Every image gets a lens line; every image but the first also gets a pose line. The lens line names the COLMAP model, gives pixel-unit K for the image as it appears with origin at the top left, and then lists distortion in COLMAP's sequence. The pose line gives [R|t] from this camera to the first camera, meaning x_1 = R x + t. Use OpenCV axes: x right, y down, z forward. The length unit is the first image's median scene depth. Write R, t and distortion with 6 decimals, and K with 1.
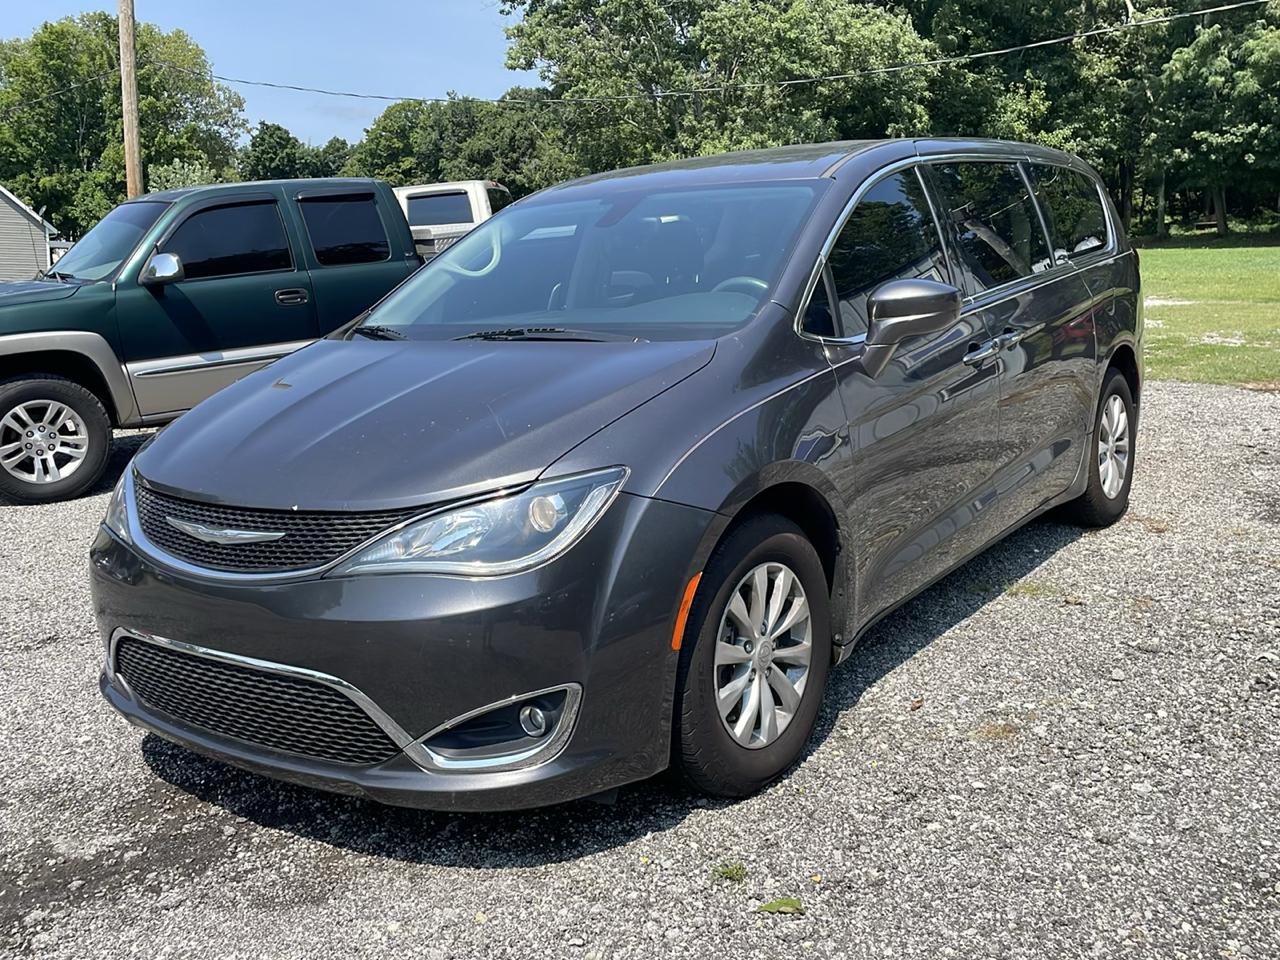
lens RADIAL K [[1222.7, 0, 640.0], [0, 1222.7, 480.0], [0, 0, 1]] dist [0.064297, -0.096778]
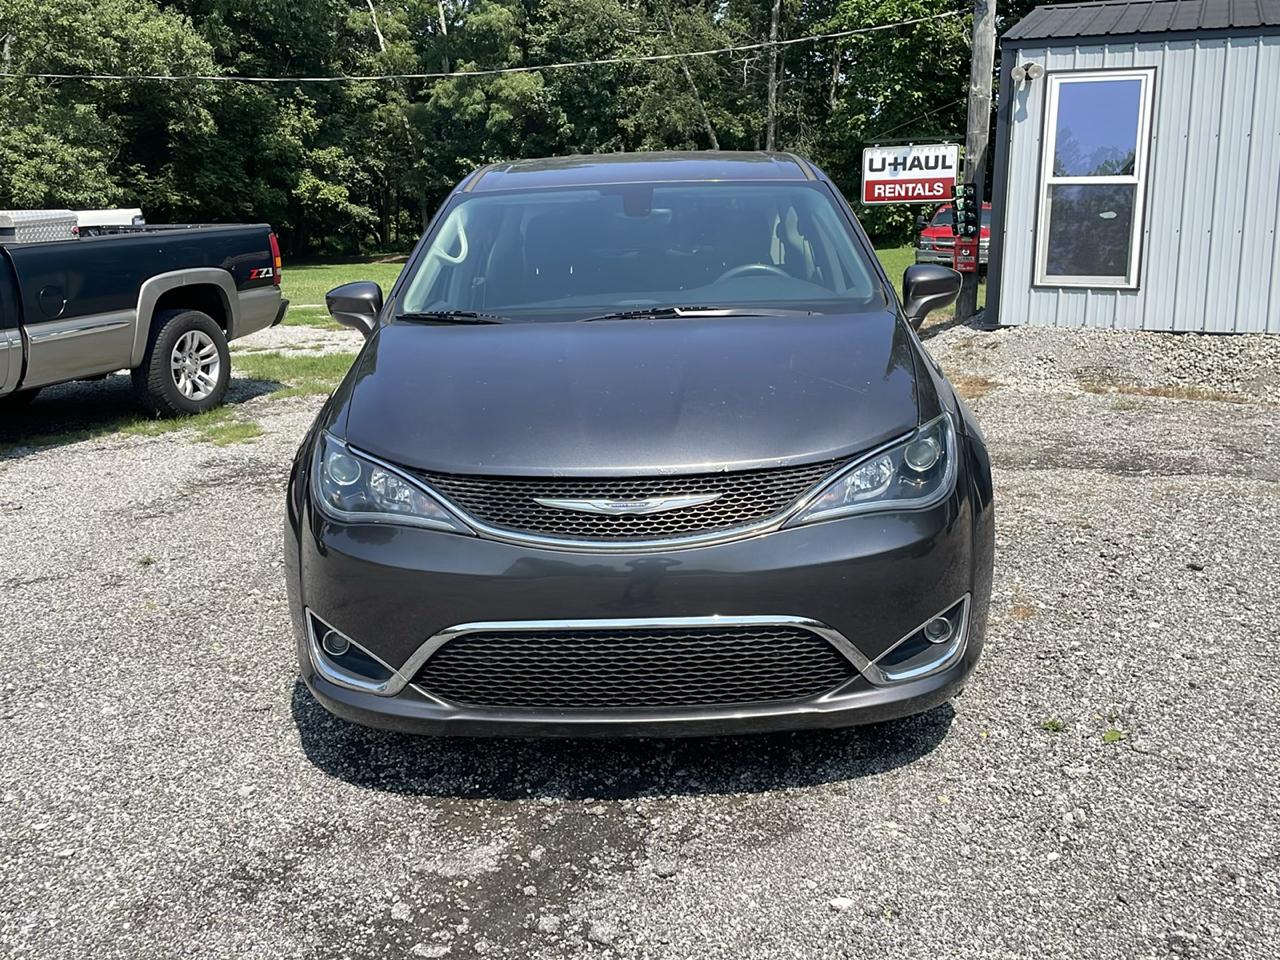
lens RADIAL K [[1221.6, 0, 644.1], [0, 1221.6, 479.5], [0, 0, 1]] dist [0.070840, -0.116765]
pose [[0.820693, -0.082257, 0.565418, -0.805826], [0.088608, 0.995934, 0.016276, 0.006800], [-0.564458, 0.036743, 0.824644, 0.151095]]
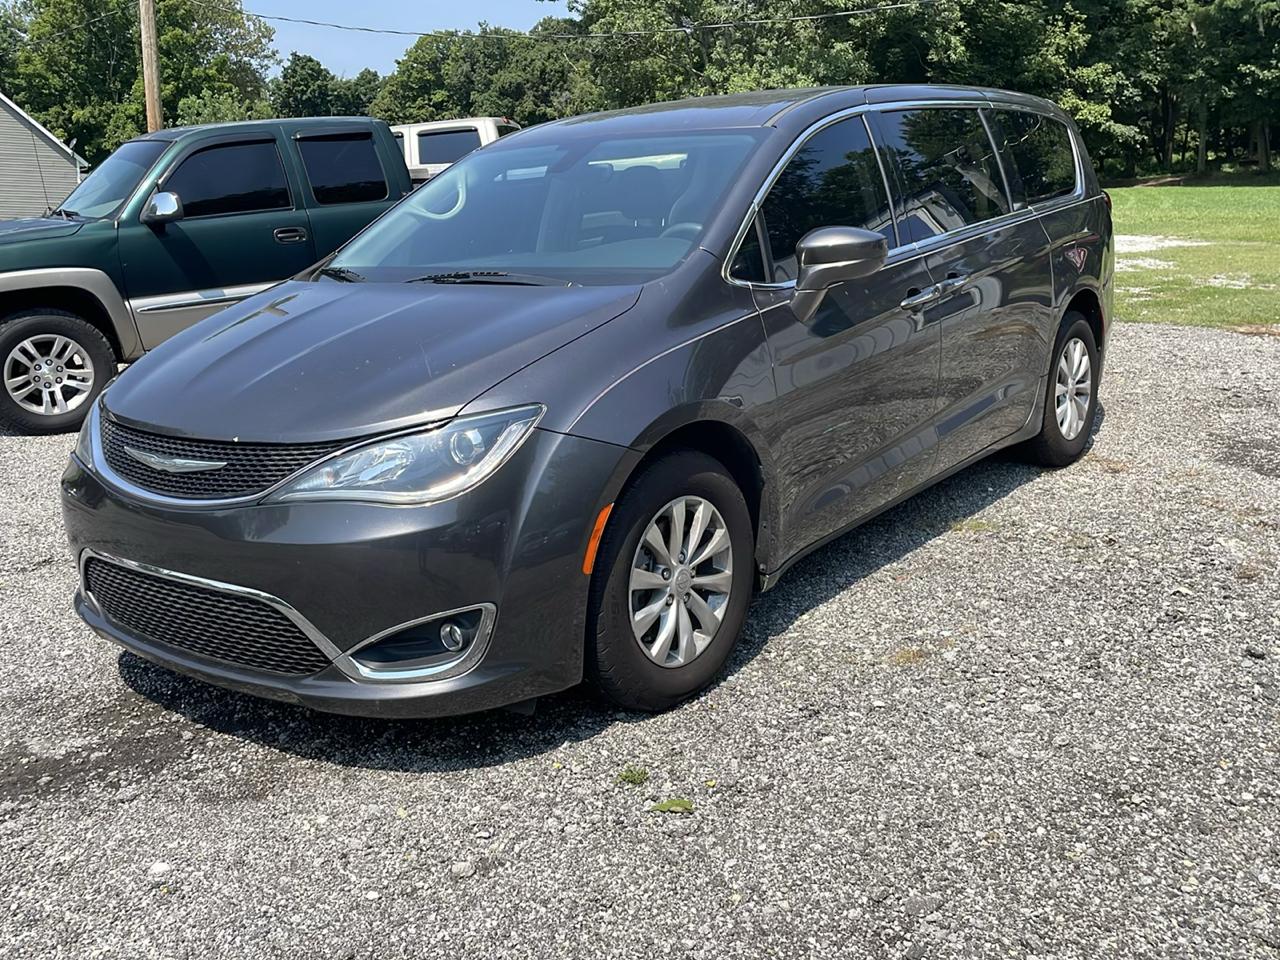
lens RADIAL K [[1221.6, 0, 644.1], [0, 1221.6, 479.5], [0, 0, 1]] dist [0.070840, -0.116765]
pose [[0.999668, 0.010497, -0.023523, 0.089971], [-0.009303, 0.998691, 0.050304, 0.000123], [0.024020, -0.050068, 0.998457, -0.063350]]
